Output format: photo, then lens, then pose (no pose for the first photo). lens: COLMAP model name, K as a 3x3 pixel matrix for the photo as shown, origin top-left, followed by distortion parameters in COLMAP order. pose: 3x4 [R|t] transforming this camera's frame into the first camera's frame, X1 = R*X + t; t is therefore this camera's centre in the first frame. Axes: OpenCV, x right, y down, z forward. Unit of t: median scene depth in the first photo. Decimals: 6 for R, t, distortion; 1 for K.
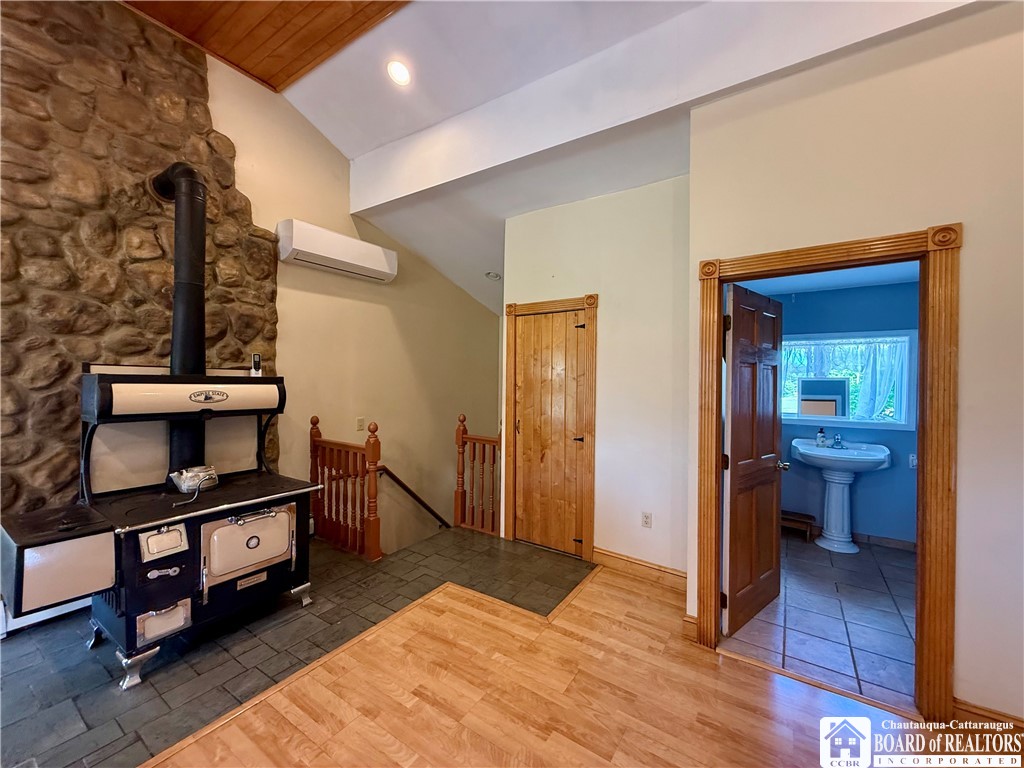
lens RADIAL K [[406.7, 0, 510.7], [0, 406.7, 385.5], [0, 0, 1]] dist [0.000515, -0.000364]
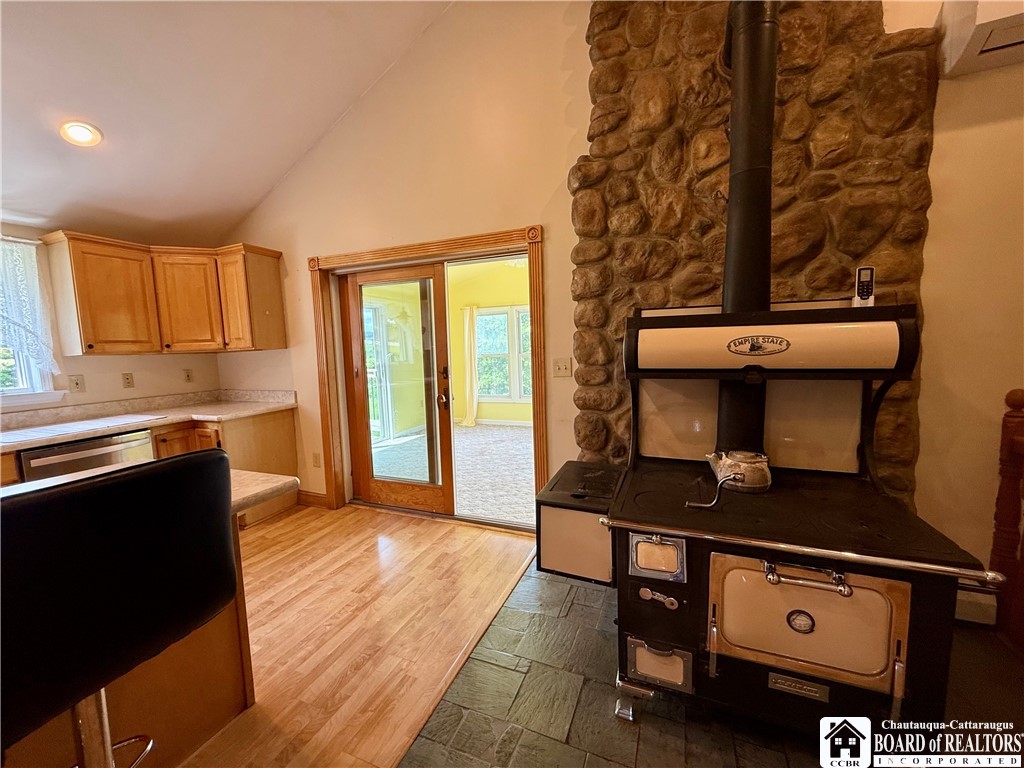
lens RADIAL K [[406.7, 0, 512.4], [0, 406.7, 385.9], [0, 0, 1]] dist [0.000515, -0.000364]
pose [[0.186941, 0.080960, -0.979029, -0.196981], [0.021576, 0.996020, 0.086484, 0.026889], [0.982134, -0.037291, 0.184450, 0.506843]]
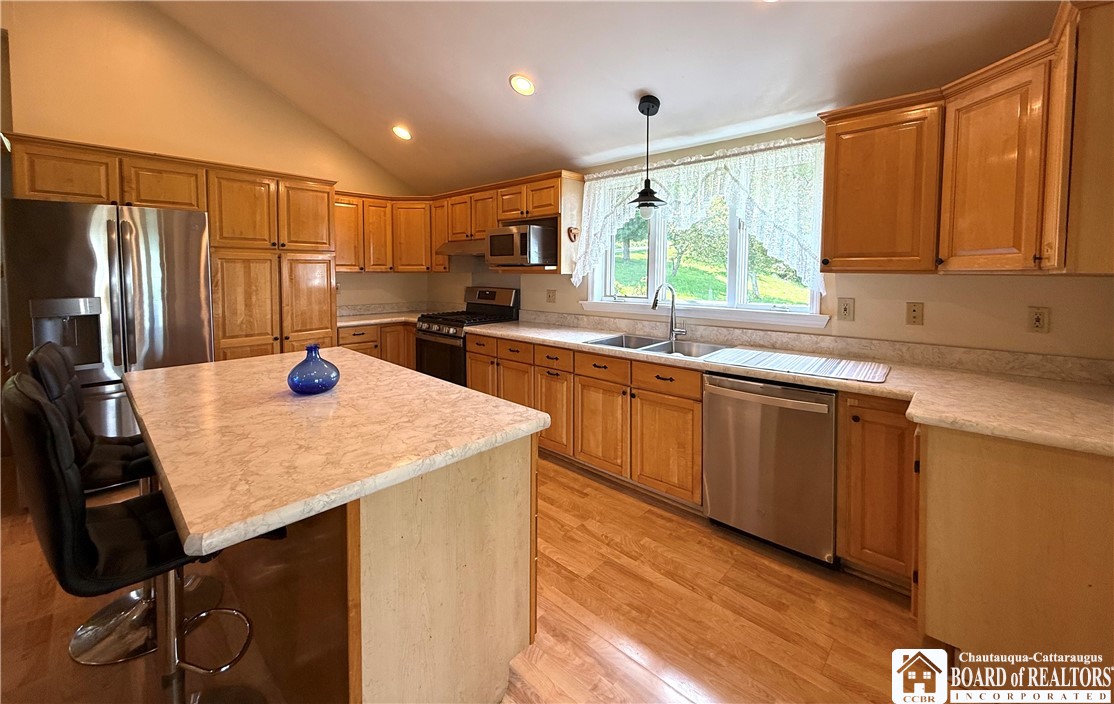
lens RADIAL K [[444.6, 0, 546.8], [0, 444.6, 288.2], [0, 0, 1]] dist [0.003485, 0.000254]
pose [[-0.983143, -0.020436, 0.181695, -1.137137], [-0.010909, 0.998520, 0.053279, 0.002152], [-0.182515, 0.050399, -0.981911, 0.582093]]
